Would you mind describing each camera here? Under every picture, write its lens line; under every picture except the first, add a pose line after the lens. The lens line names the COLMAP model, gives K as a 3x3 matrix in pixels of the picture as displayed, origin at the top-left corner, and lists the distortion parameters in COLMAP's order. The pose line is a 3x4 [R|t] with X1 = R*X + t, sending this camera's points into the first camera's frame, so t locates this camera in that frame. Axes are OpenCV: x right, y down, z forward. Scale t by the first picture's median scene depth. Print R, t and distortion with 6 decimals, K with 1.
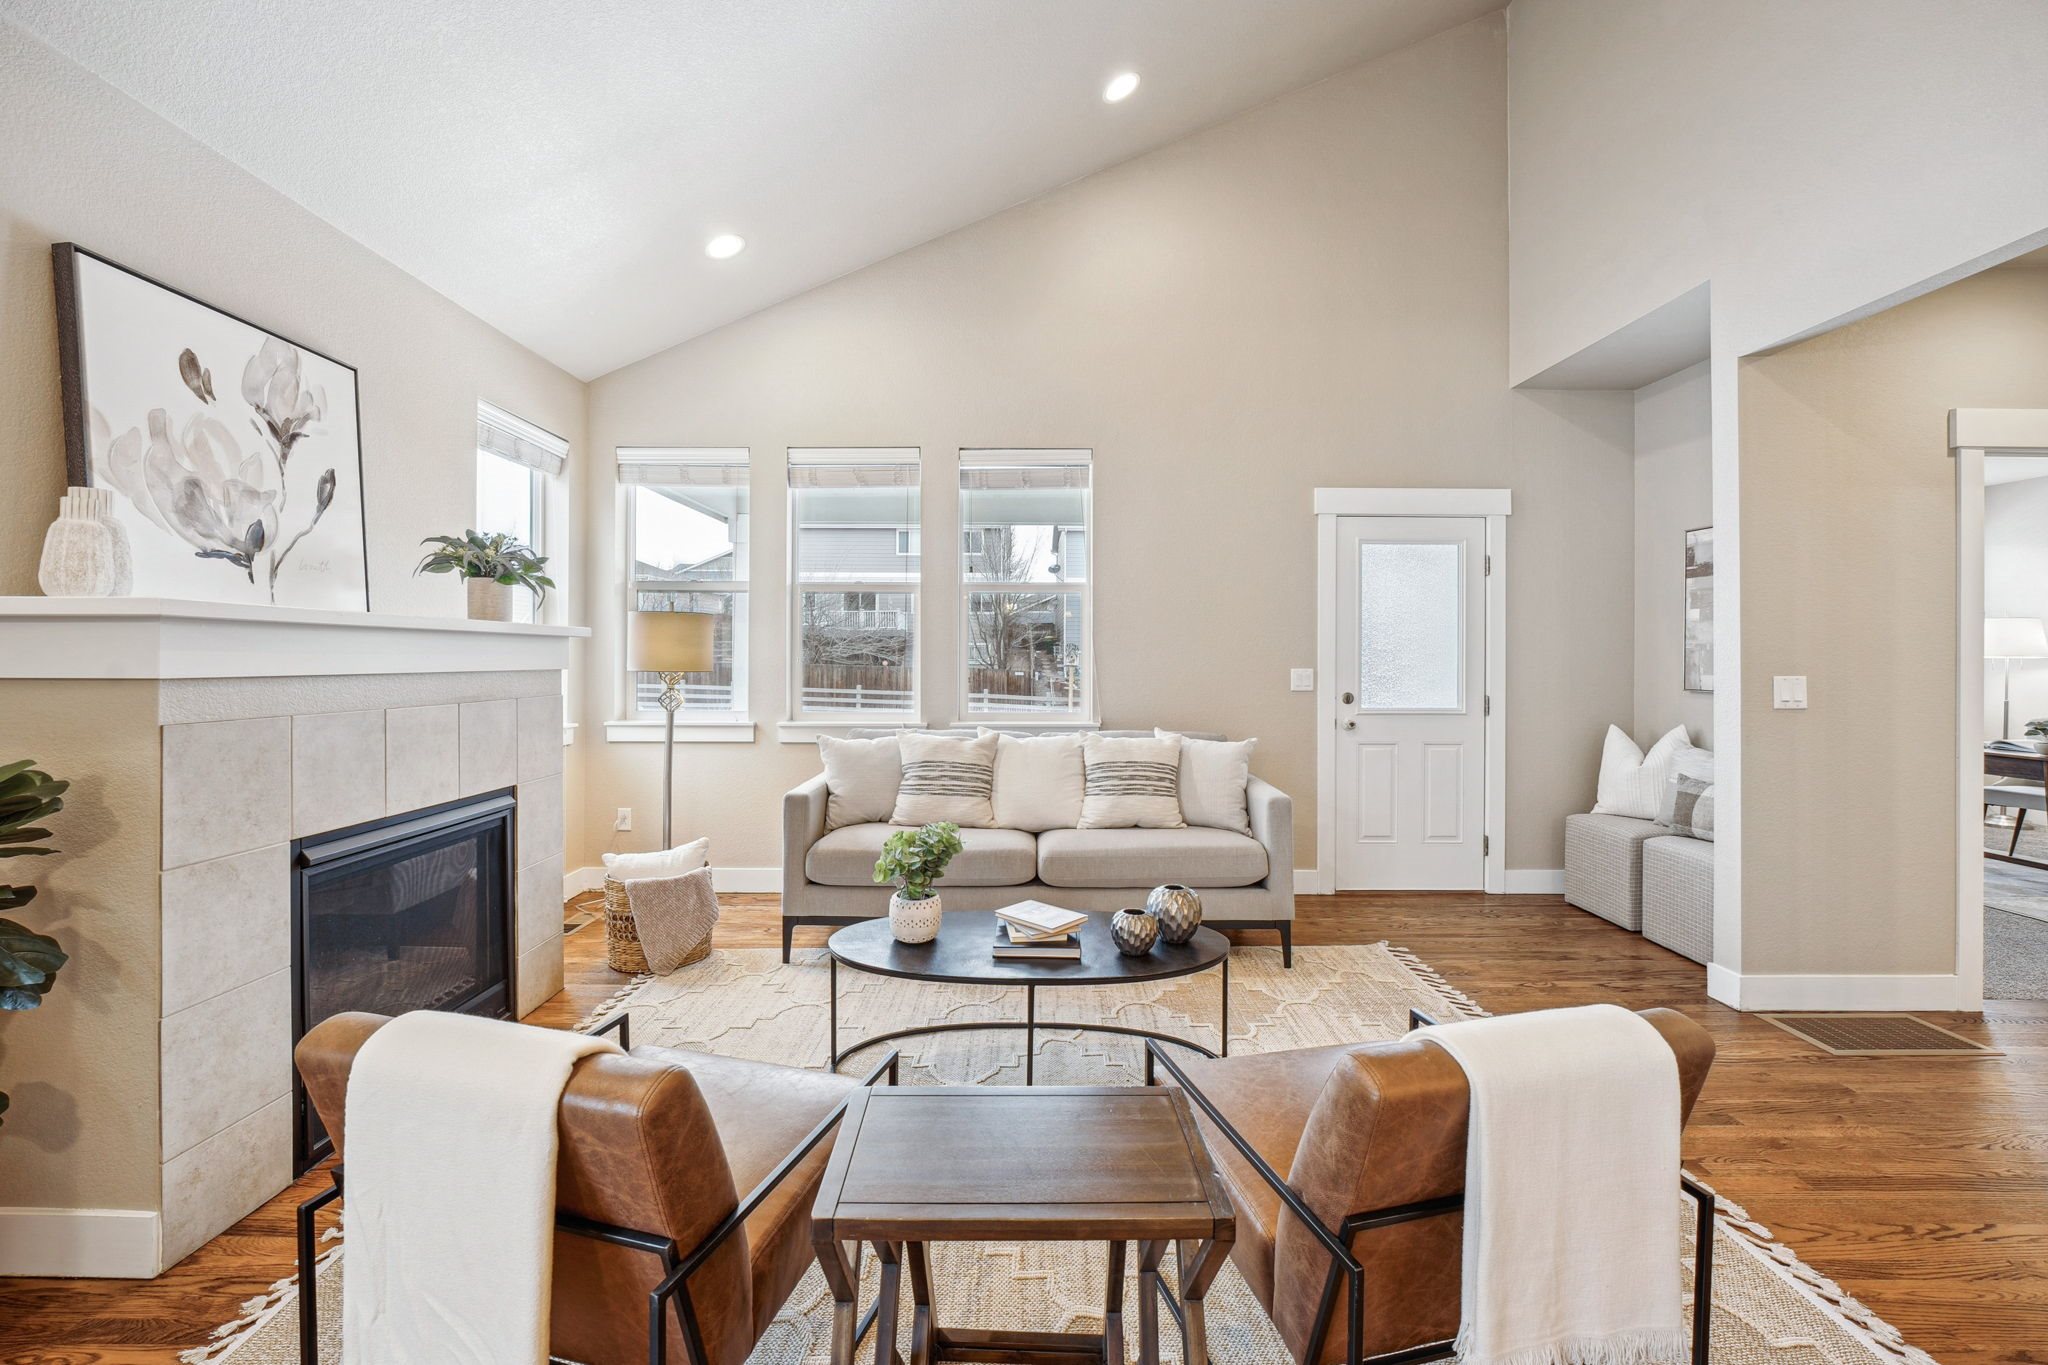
lens RADIAL K [[835.8, 0, 1027.6], [0, 835.8, 654.5], [0, 0, 1]] dist [-0.000338, -0.000052]
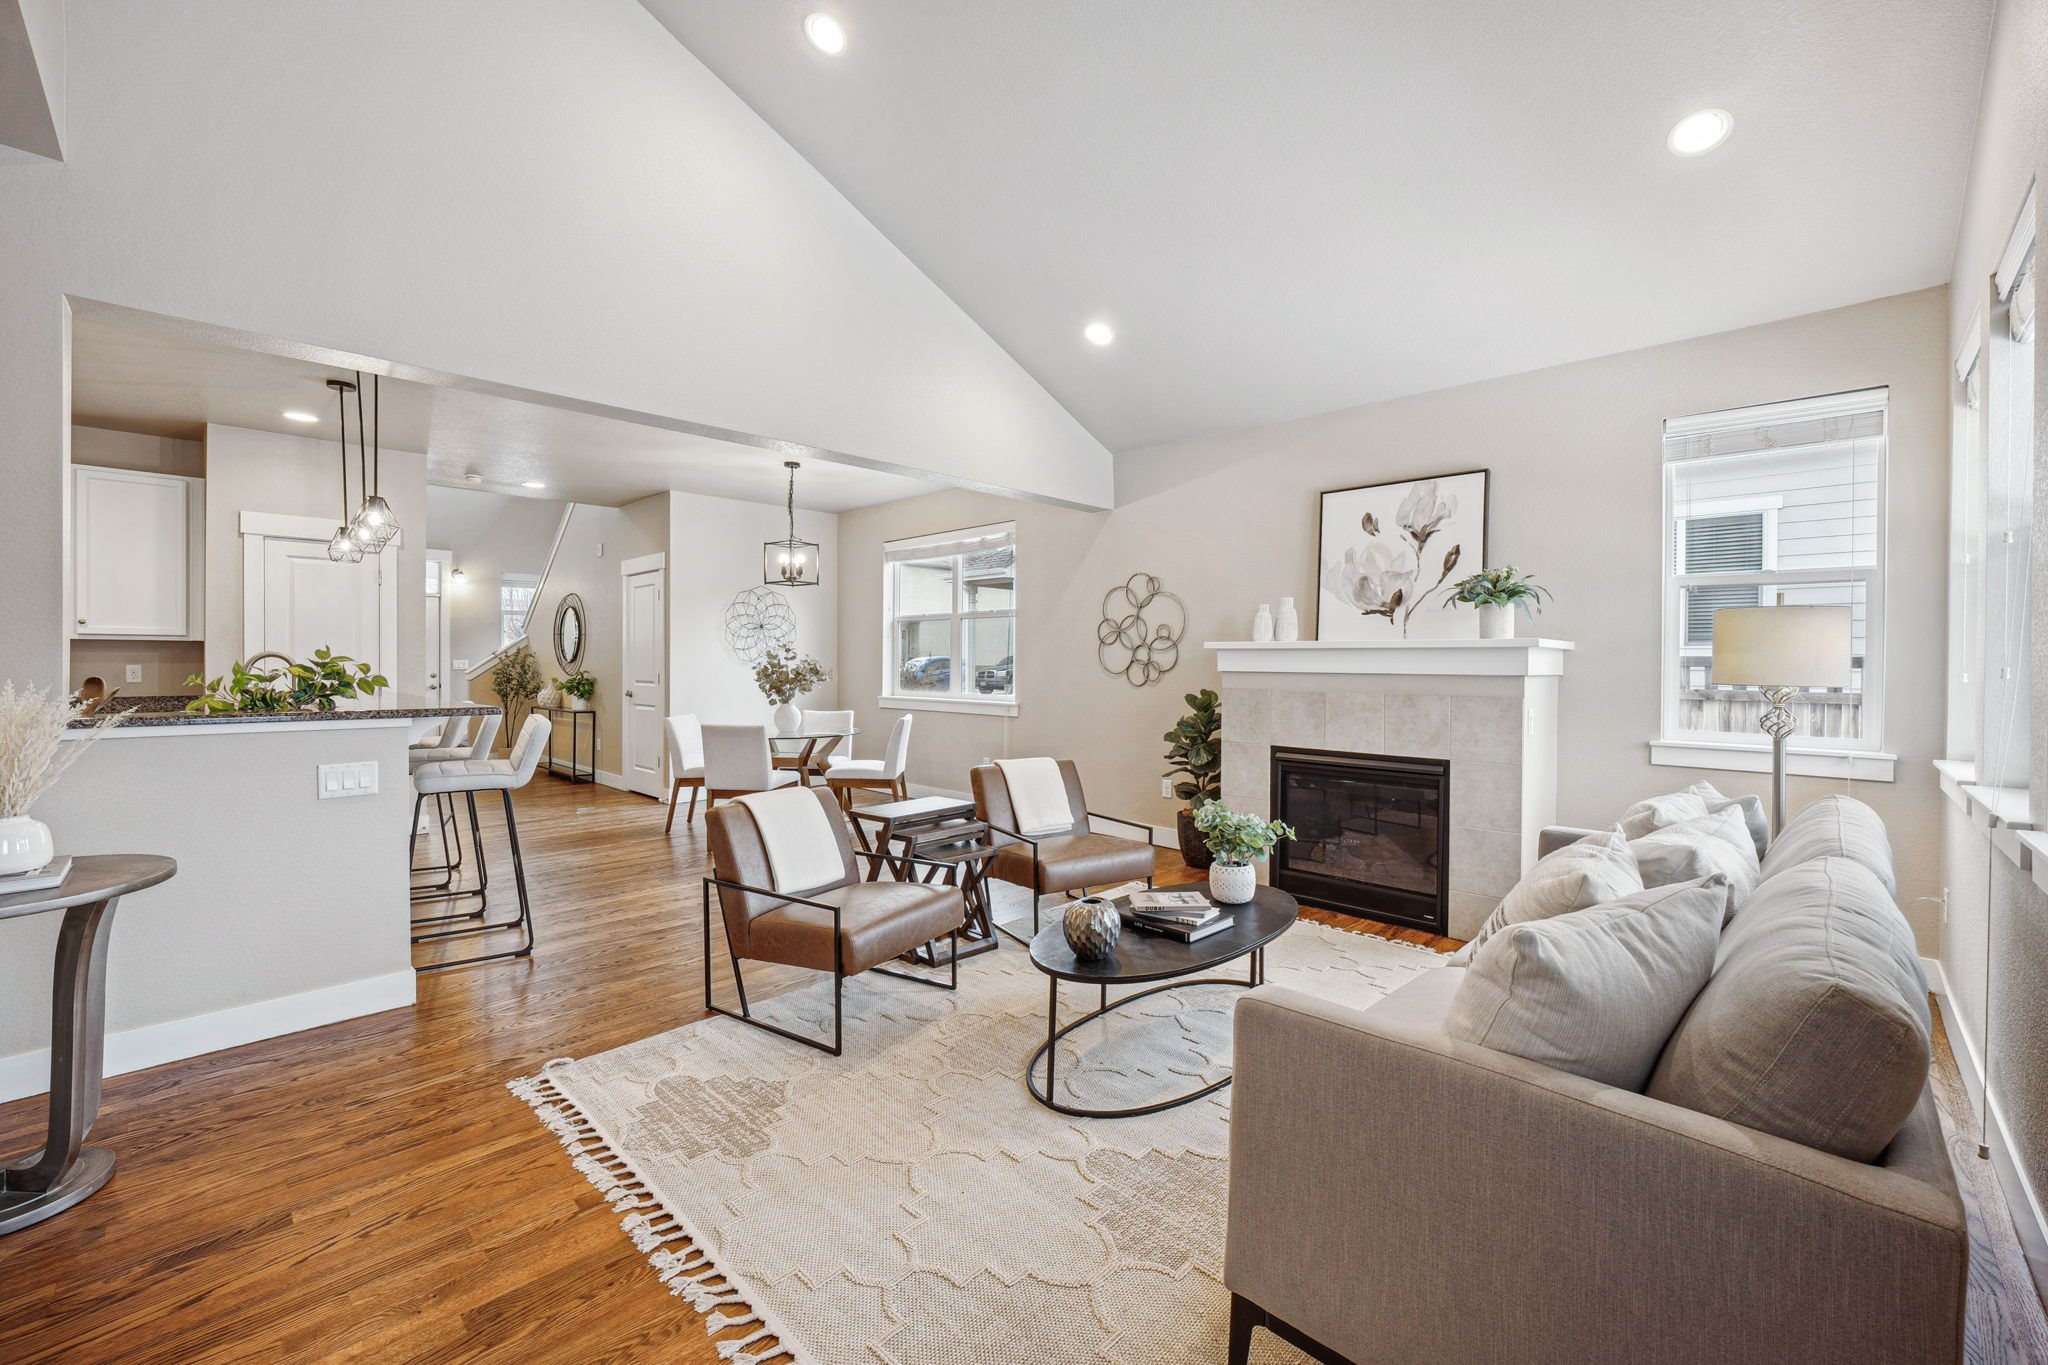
lens RADIAL K [[833.0, 0, 1026.6], [0, 833.0, 677.3], [0, 0, 1]] dist [-0.012726, 0.000128]
pose [[-0.703211, 0.006083, -0.710955, 0.719068], [-0.005384, 0.999889, 0.013881, 0.007662], [0.710961, 0.013590, -0.703101, 1.296349]]
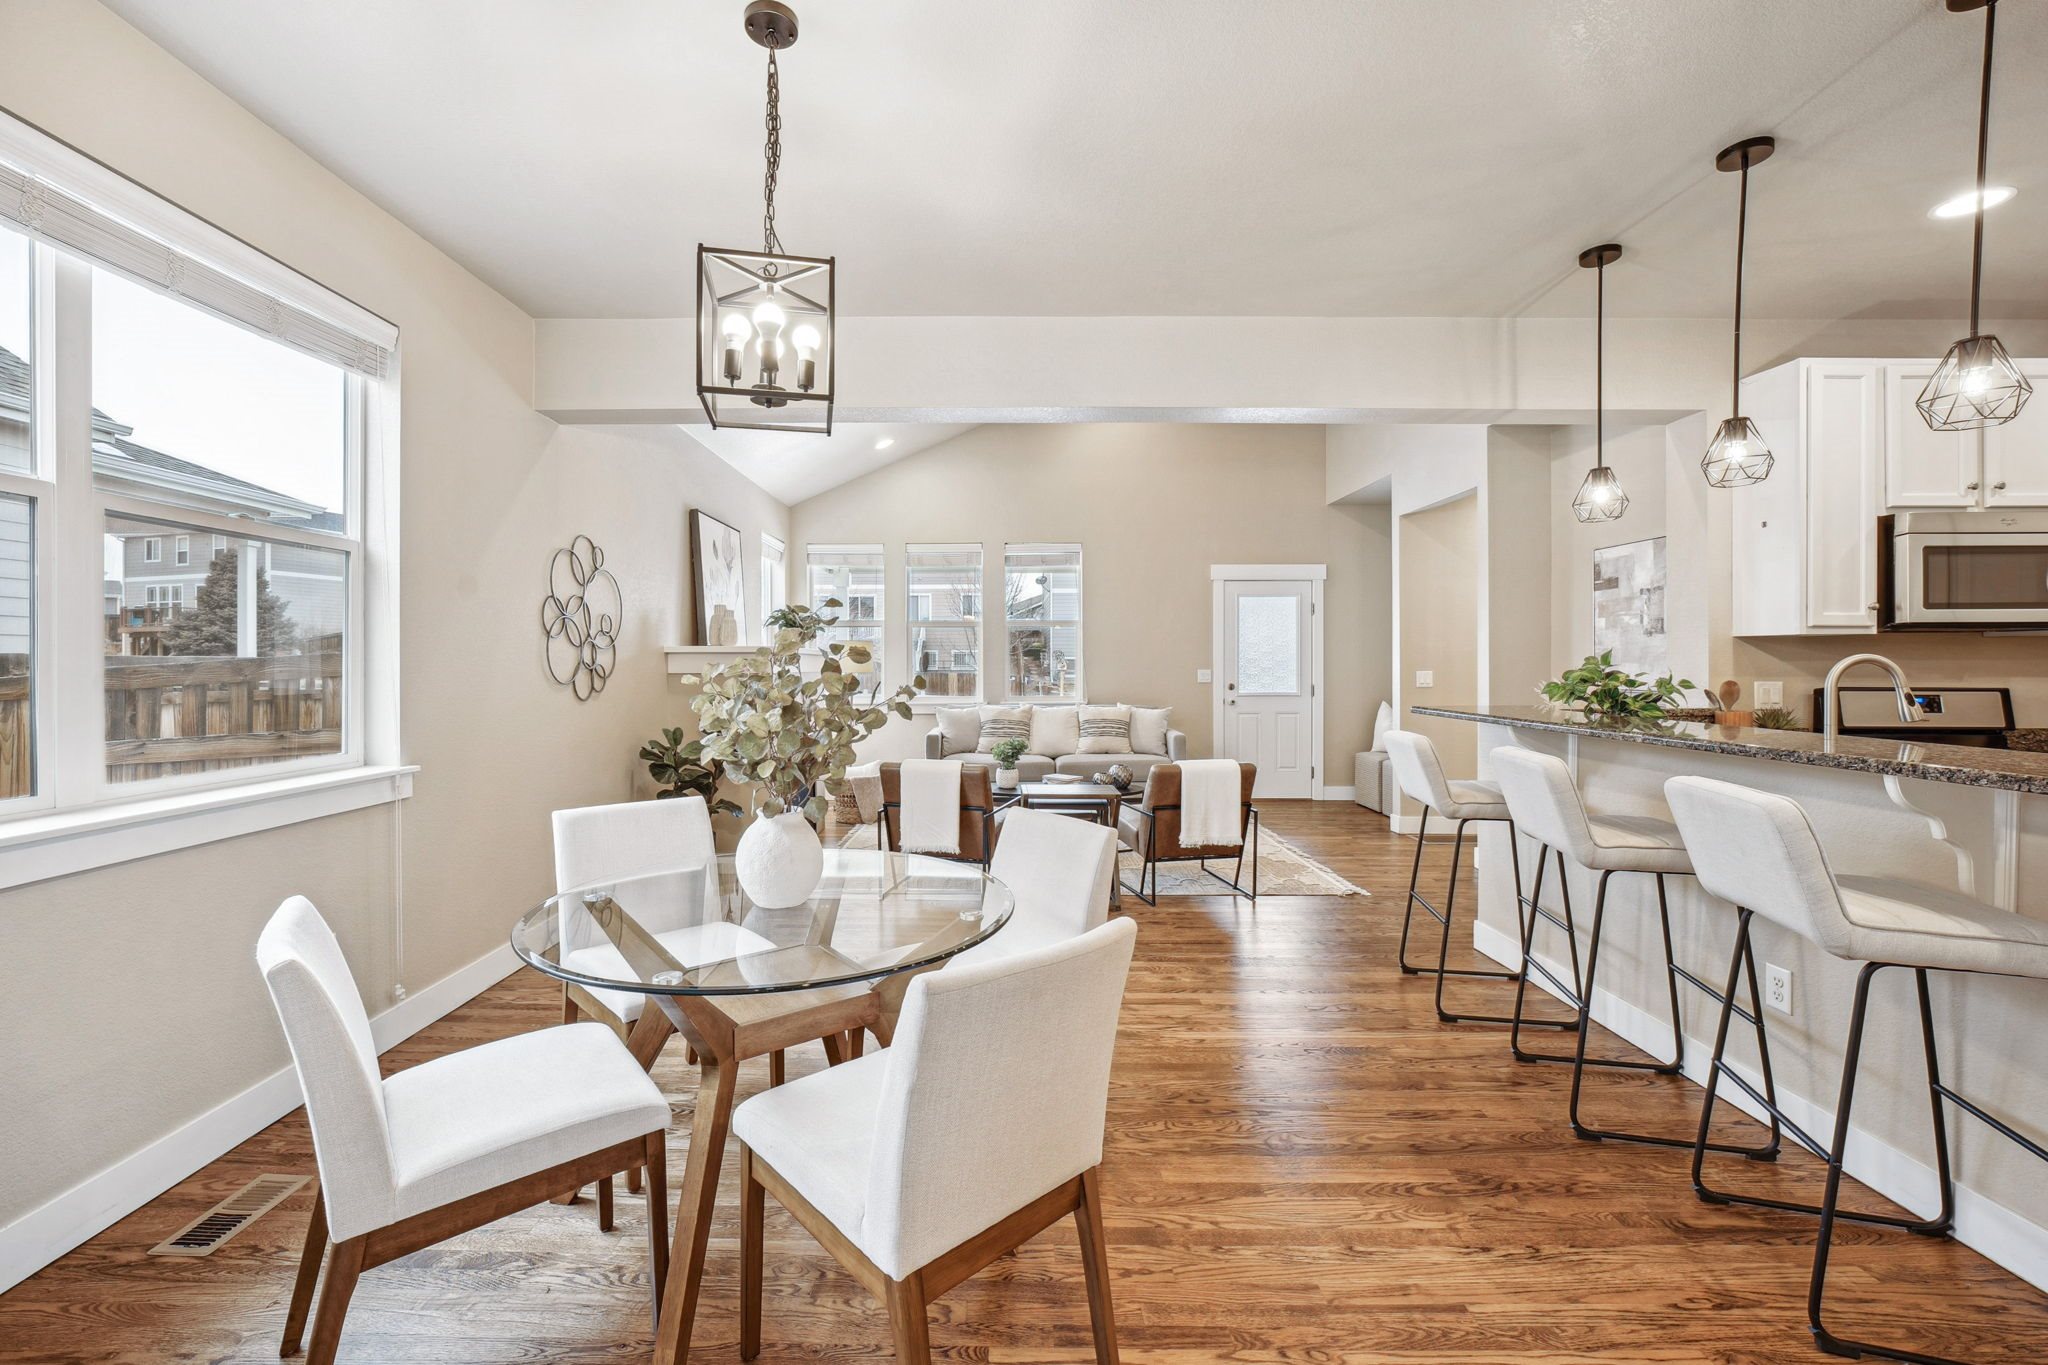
lens RADIAL K [[843.0, 0, 998.9], [0, 843.0, 668.5], [0, 0, 1]] dist [-0.014015, 0.000336]
pose [[0.999866, -0.005164, -0.015508, -0.094223], [0.005309, 0.999942, 0.009319, -0.005497], [0.015459, -0.009401, 0.999836, -1.025893]]
